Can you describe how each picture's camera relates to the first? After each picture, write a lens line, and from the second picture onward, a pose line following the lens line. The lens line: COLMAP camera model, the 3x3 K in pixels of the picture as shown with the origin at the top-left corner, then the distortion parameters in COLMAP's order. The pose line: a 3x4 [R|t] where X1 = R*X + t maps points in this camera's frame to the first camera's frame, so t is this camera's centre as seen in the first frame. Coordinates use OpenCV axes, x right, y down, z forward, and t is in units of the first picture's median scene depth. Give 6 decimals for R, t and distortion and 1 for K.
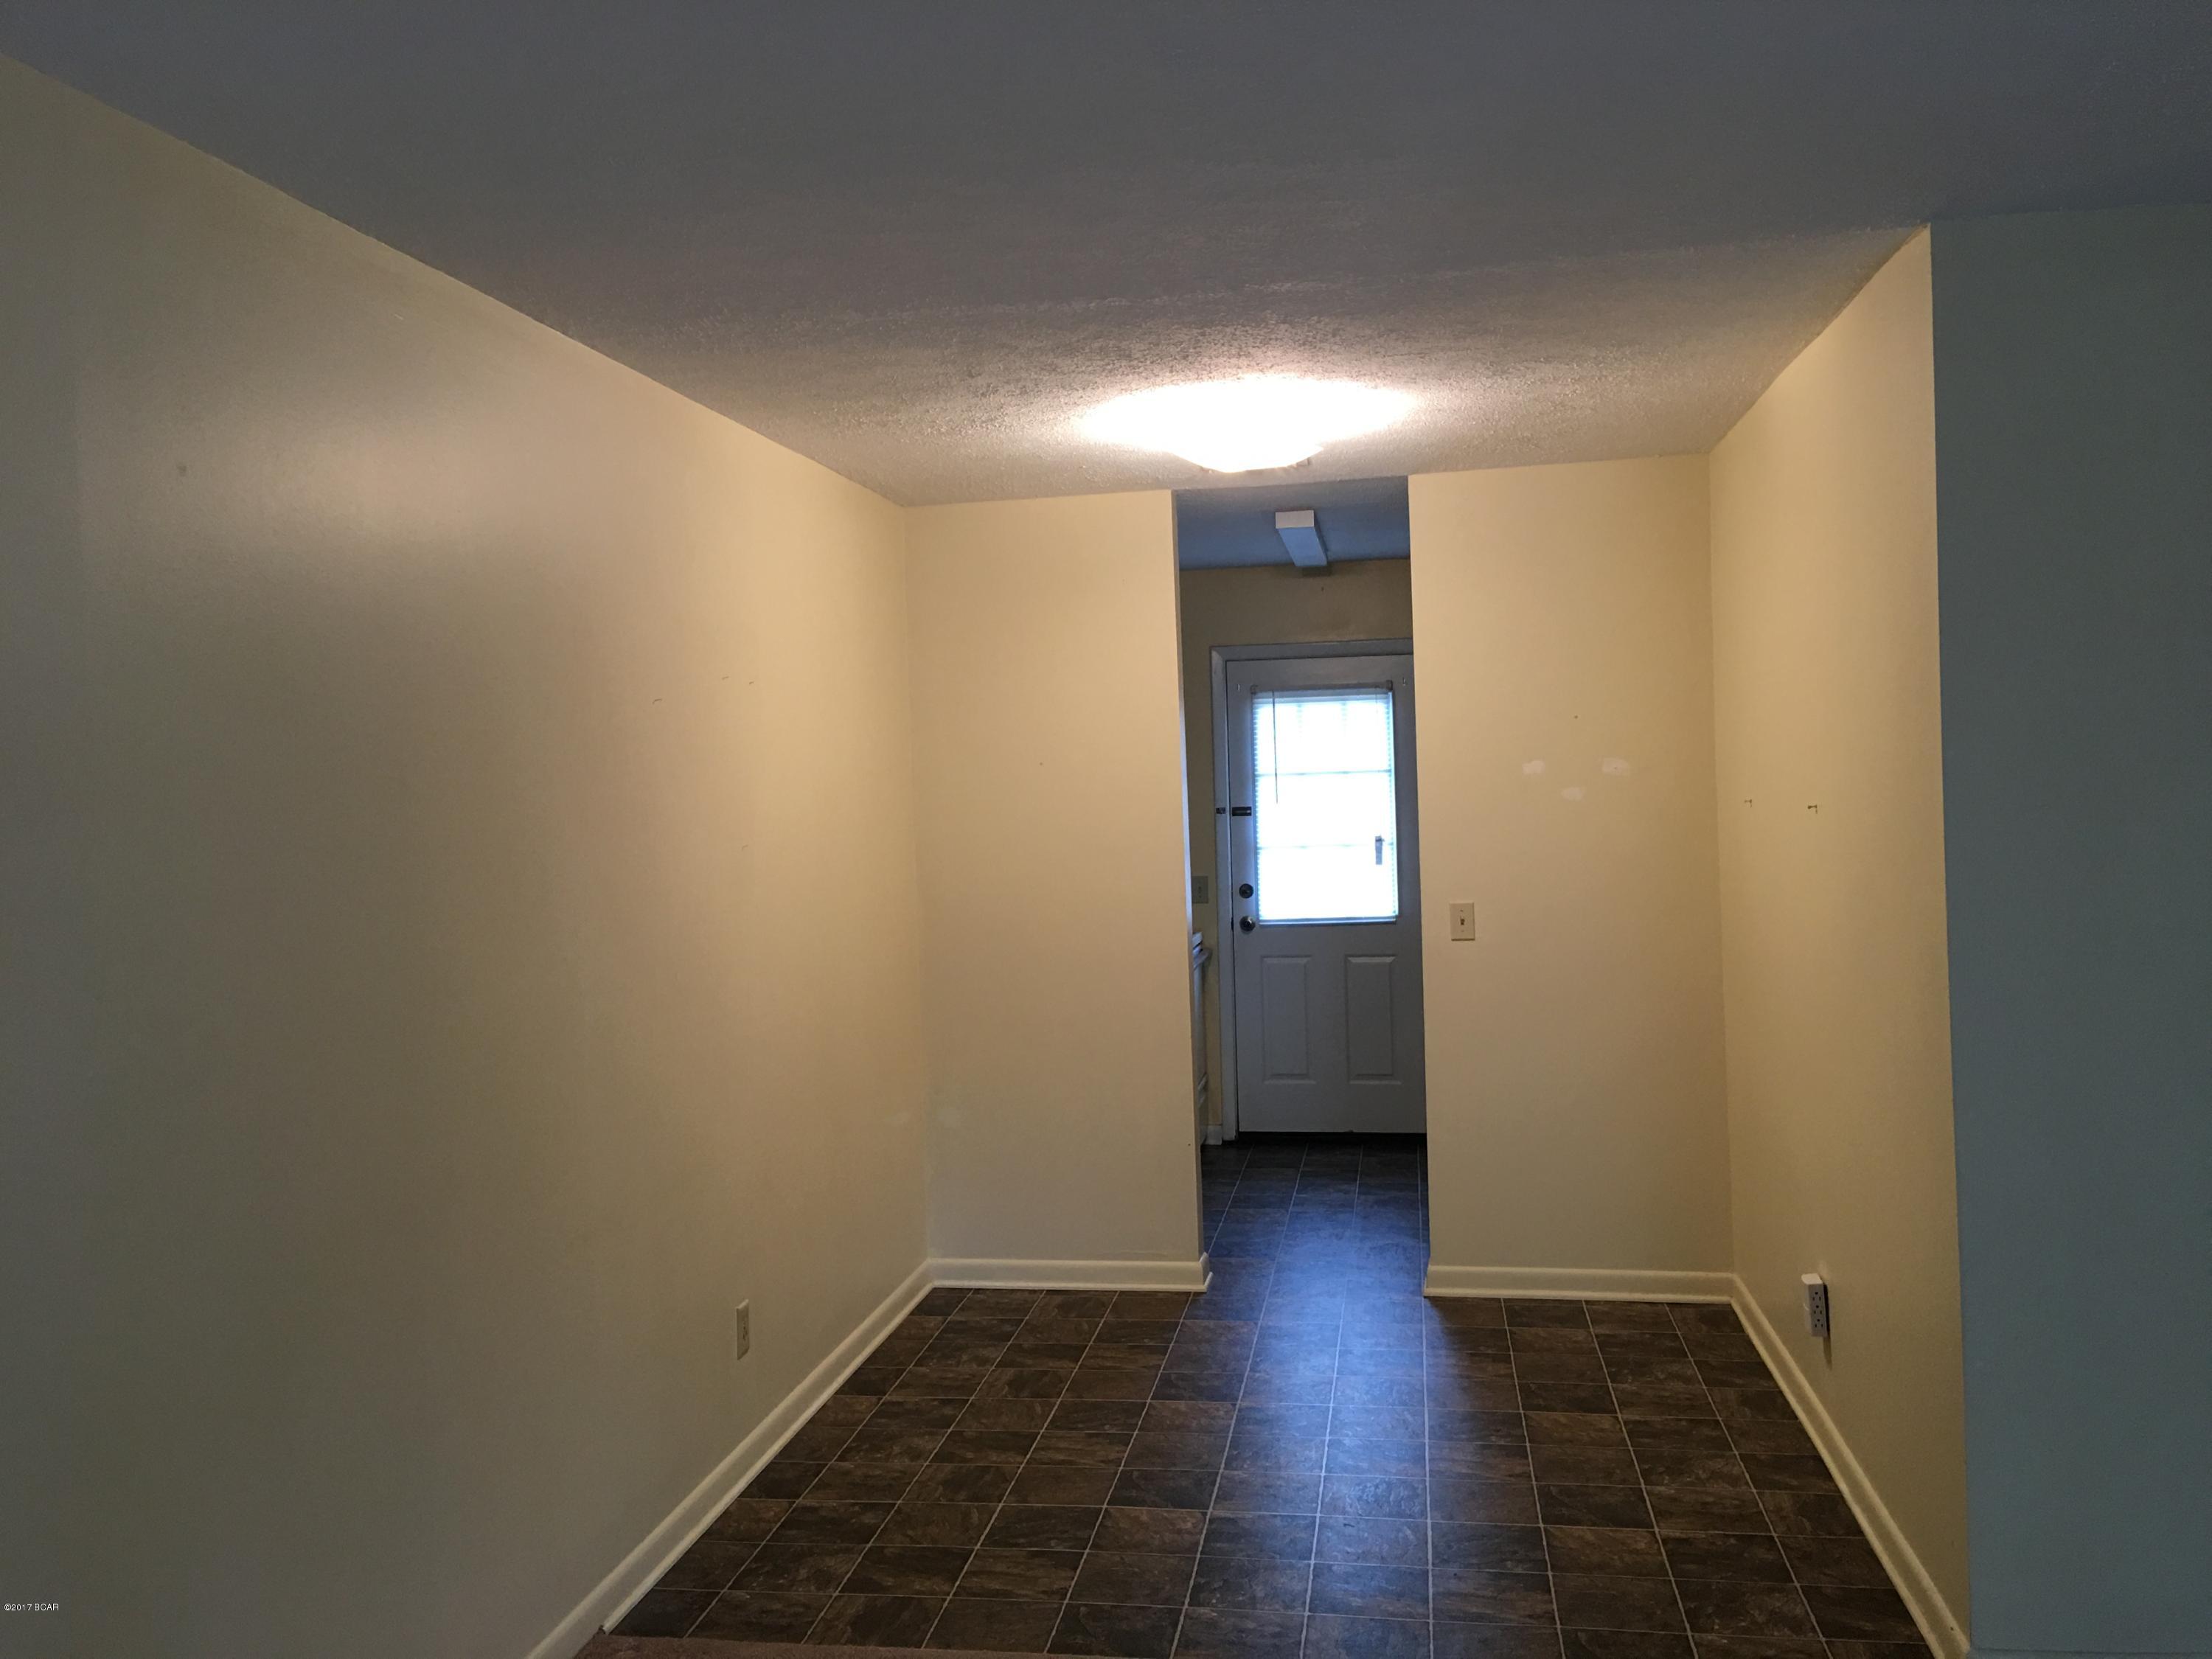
lens RADIAL K [[1949.7, 0, 1106.0], [0, 1949.7, 829.5], [0, 0, 1]] dist [0.194586, -0.226112]
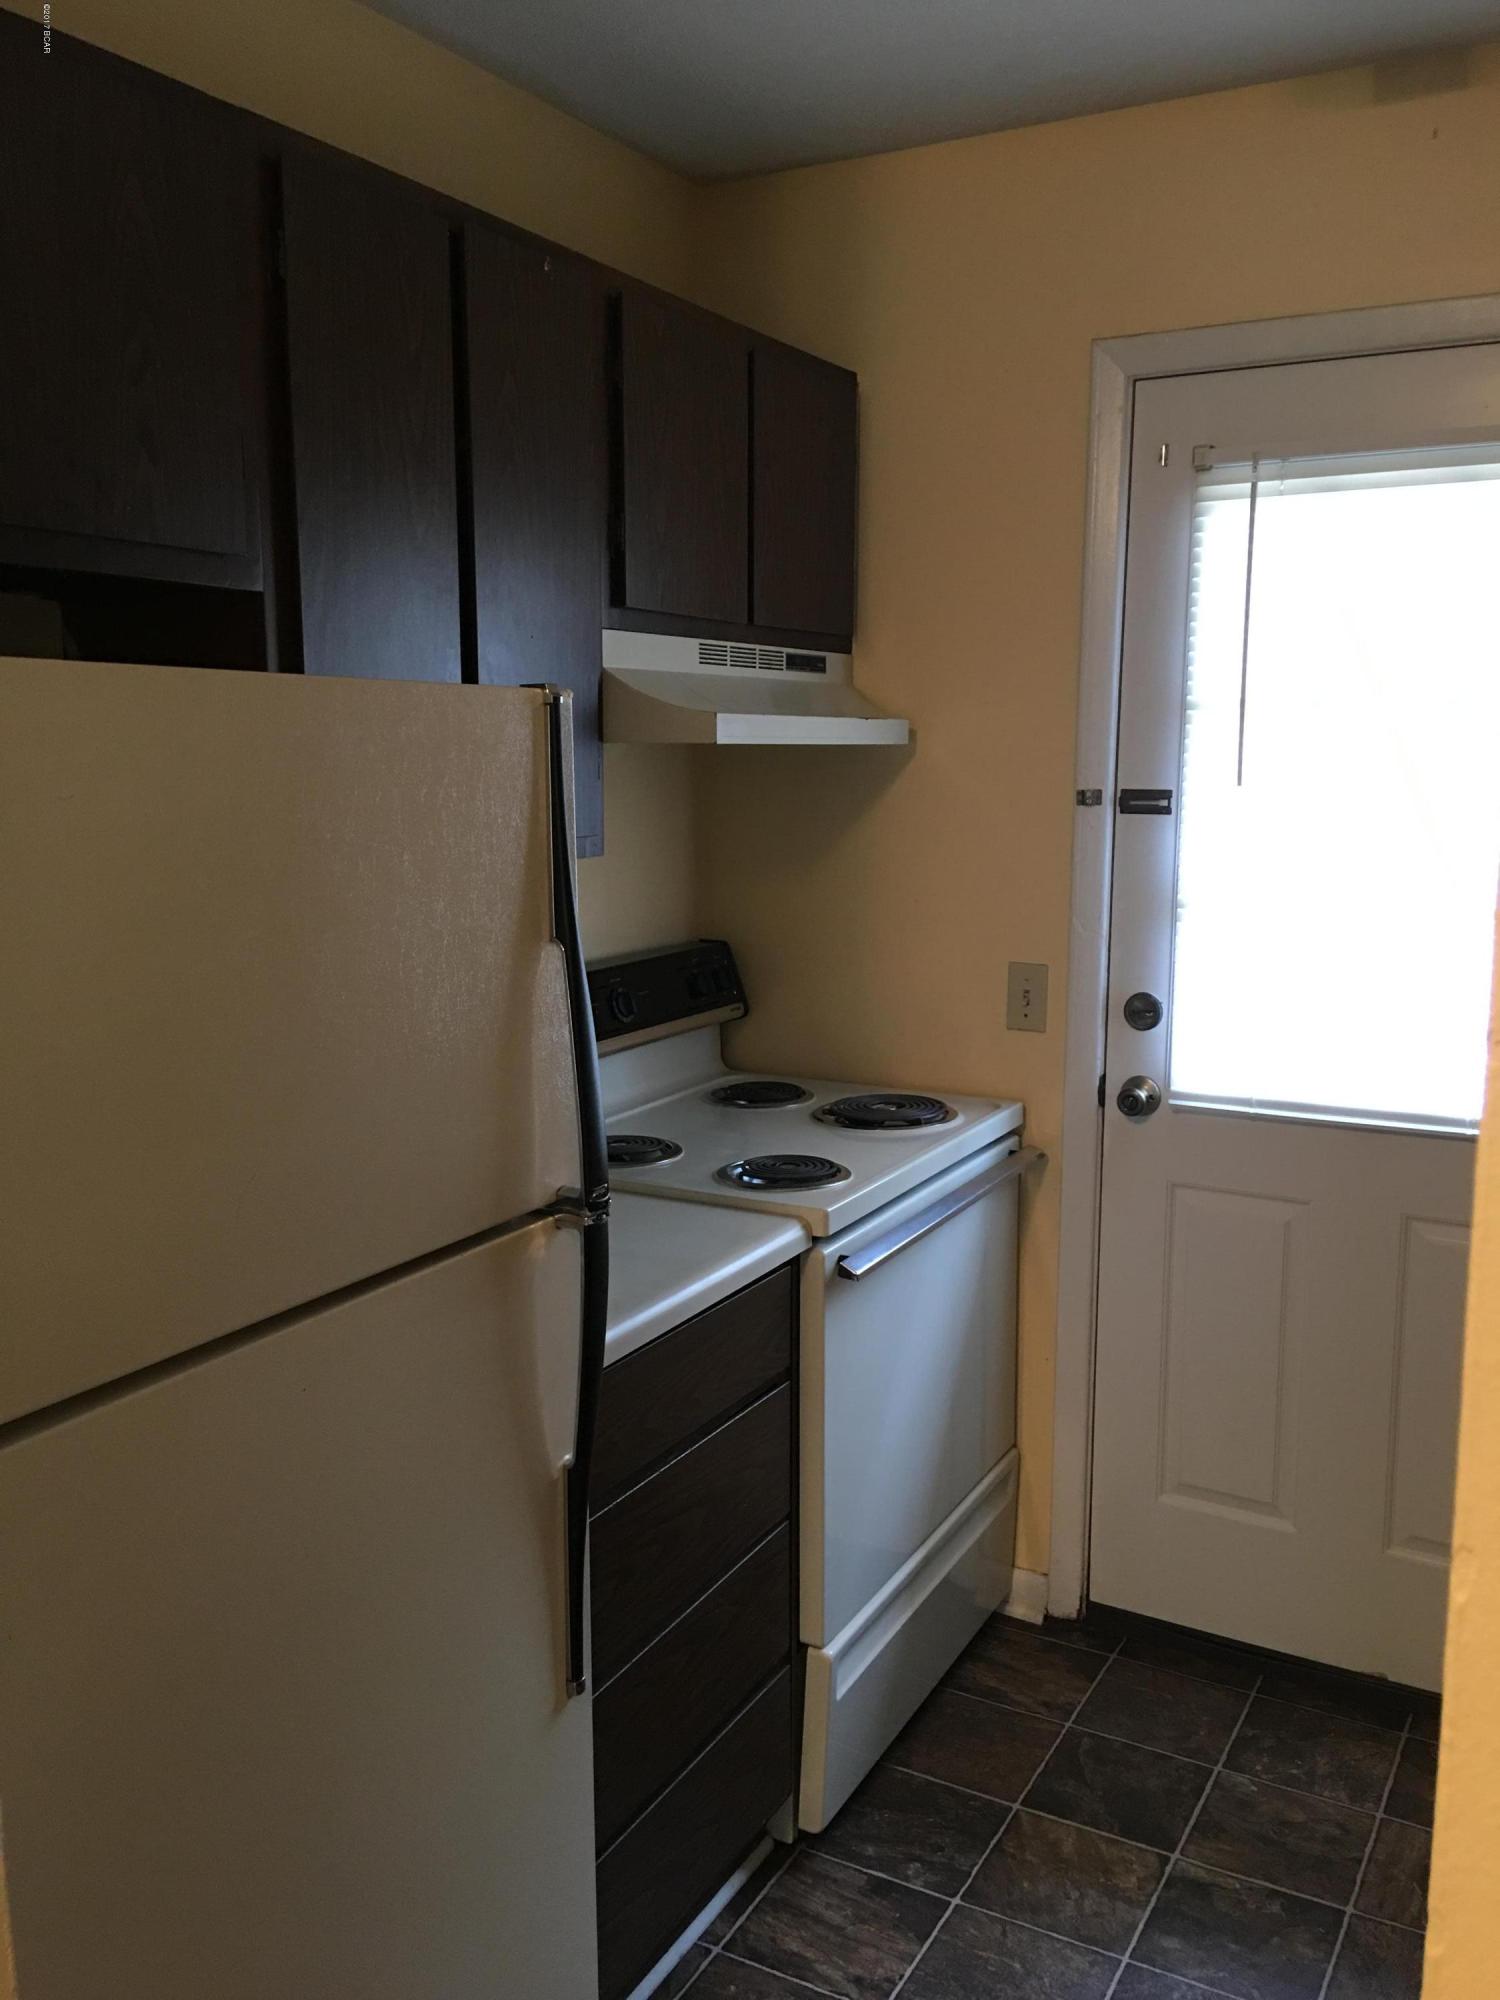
lens RADIAL K [[1692.9, 0, 750.0], [0, 1692.9, 1000.0], [0, 0, 1]] dist [0.160084, -0.219736]
pose [[0.948727, 0.075335, -0.306988, 0.101281], [-0.027322, 0.987094, 0.157797, -0.021366], [0.314913, -0.141318, 0.938541, 0.662510]]
